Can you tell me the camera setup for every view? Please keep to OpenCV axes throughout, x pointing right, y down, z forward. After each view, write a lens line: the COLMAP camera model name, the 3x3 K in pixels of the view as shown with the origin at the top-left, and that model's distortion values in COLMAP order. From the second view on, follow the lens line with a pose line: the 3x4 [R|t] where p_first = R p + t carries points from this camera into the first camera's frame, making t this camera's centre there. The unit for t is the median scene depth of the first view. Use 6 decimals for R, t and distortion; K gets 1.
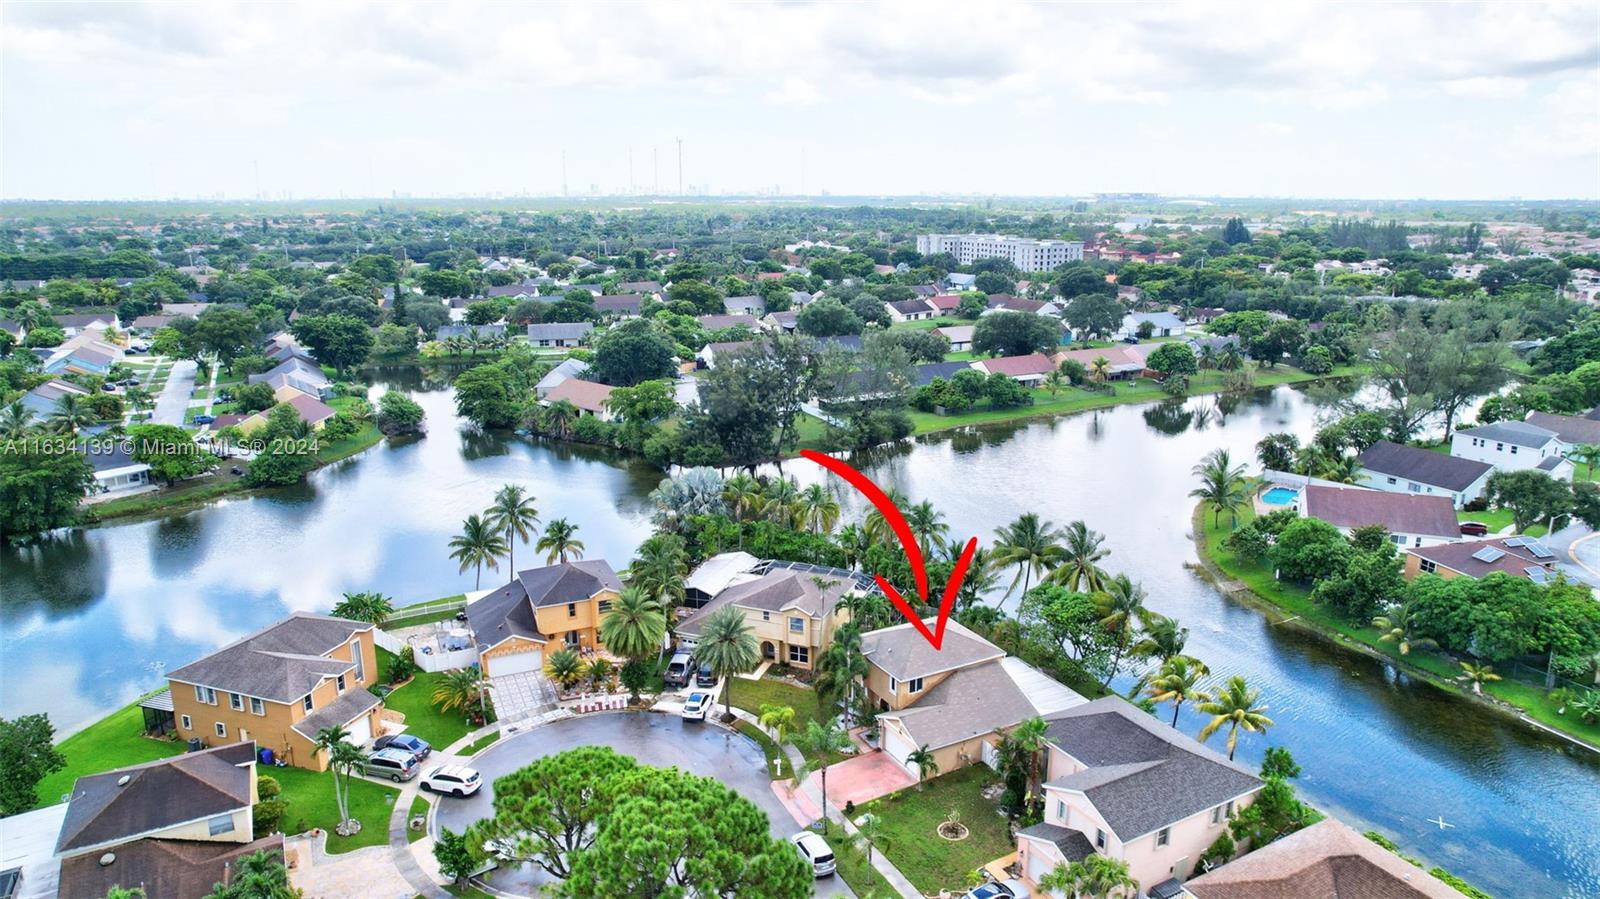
lens RADIAL K [[1015.0, 0, 800.0], [0, 1015.0, 449.5], [0, 0, 1]] dist [-0.065210, 0.050094]
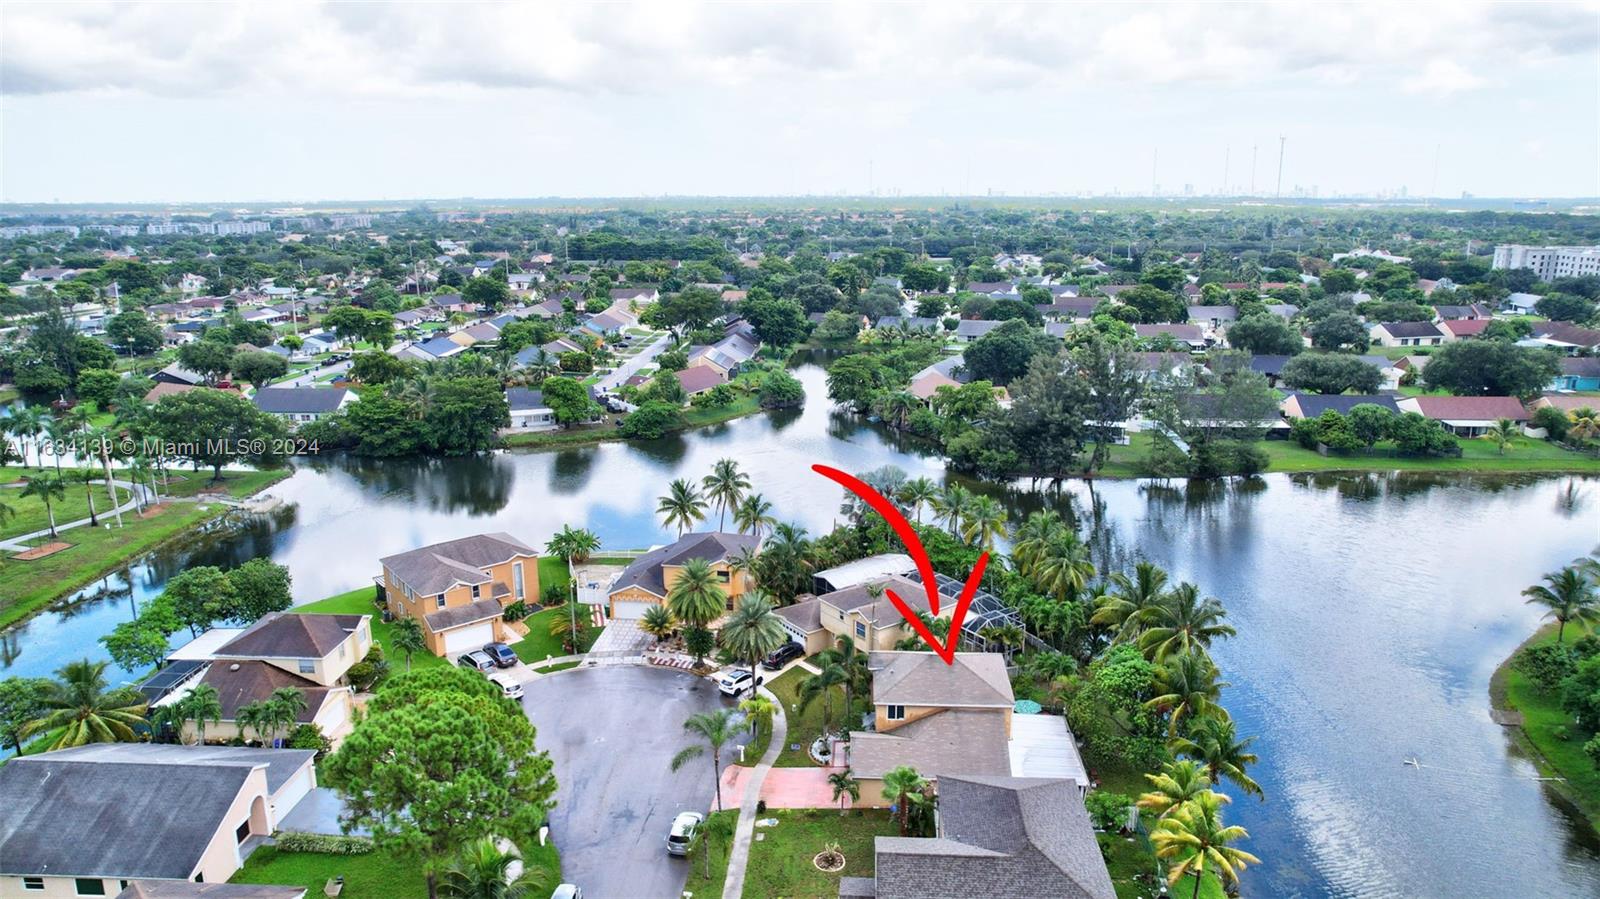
lens RADIAL K [[1015.0, 0, 800.0], [0, 1015.0, 449.5], [0, 0, 1]] dist [-0.065210, 0.050094]
pose [[0.852573, 0.125313, -0.507361, 0.257015], [-0.124945, 0.991548, 0.034943, -0.017013], [0.507452, 0.033601, 0.861025, 0.069736]]
